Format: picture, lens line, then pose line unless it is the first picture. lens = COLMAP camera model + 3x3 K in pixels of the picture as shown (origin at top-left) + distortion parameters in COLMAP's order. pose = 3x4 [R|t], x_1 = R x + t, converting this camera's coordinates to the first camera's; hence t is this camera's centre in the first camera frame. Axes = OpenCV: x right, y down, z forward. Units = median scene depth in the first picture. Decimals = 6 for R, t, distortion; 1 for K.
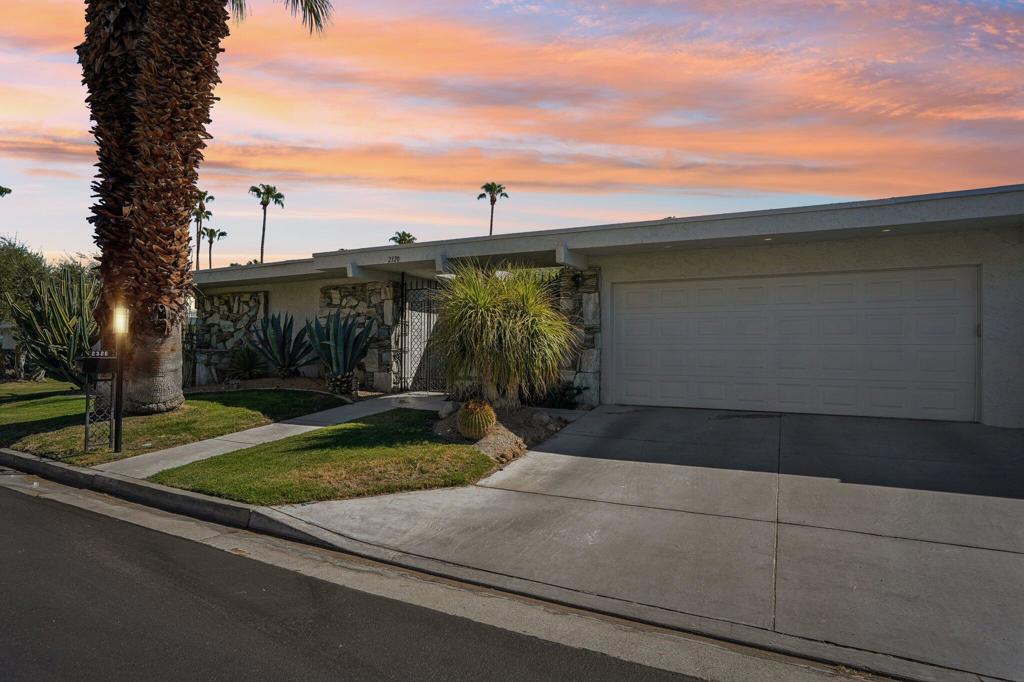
lens RADIAL K [[565.6, 0, 509.8], [0, 565.6, 331.4], [0, 0, 1]] dist [-0.029988, 0.019452]
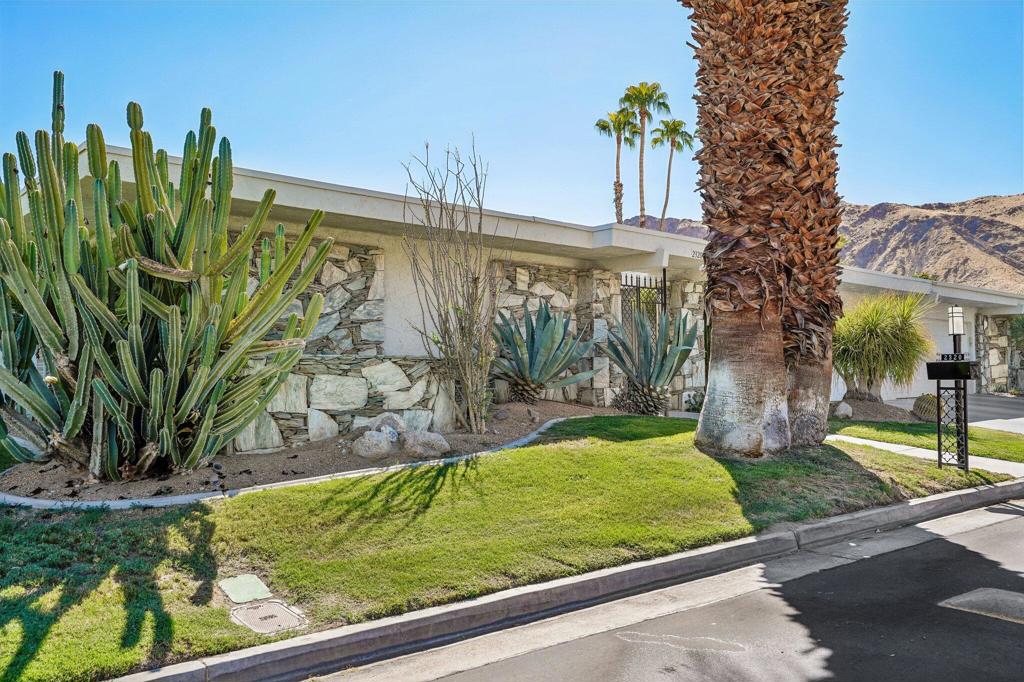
lens RADIAL K [[816.9, 0, 512.0], [0, 816.9, 313.2], [0, 0, 1]] dist [-0.003693, -0.000280]
pose [[0.350740, 0.059503, 0.934580, -1.442993], [-0.023351, 0.998225, -0.054792, 0.038067], [-0.936182, -0.002605, 0.351507, 0.802621]]
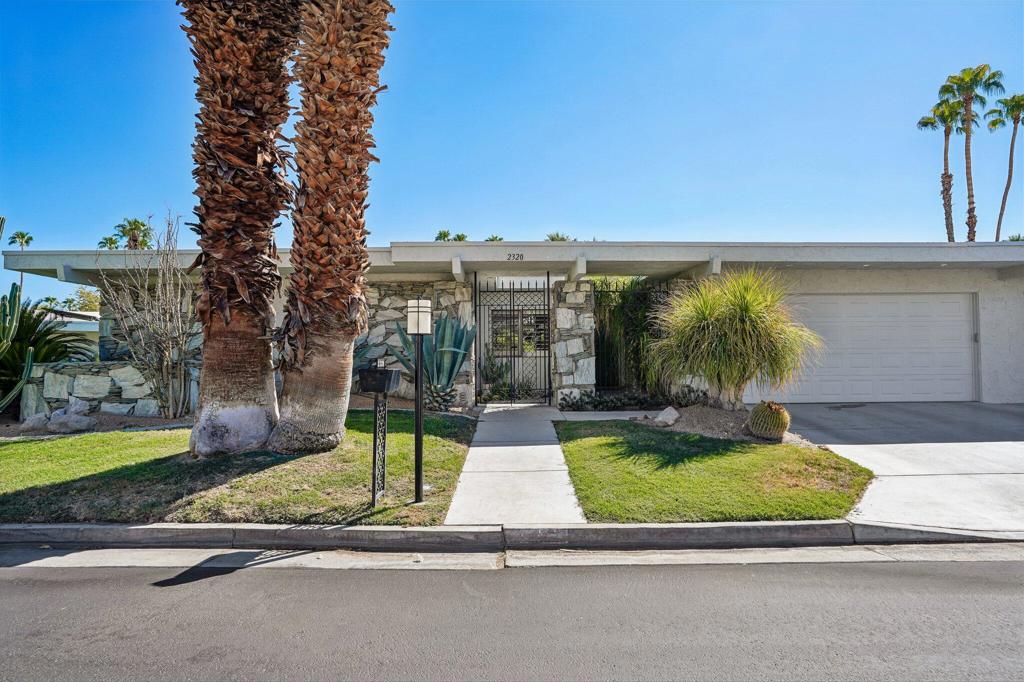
lens RADIAL K [[565.6, 0, 509.8], [0, 565.6, 331.4], [0, 0, 1]] dist [-0.029988, 0.019452]
pose [[0.875442, 0.011127, 0.483195, -0.633629], [-0.001217, 0.999783, -0.020818, 0.009798], [-0.483321, 0.017637, 0.875265, 0.208279]]
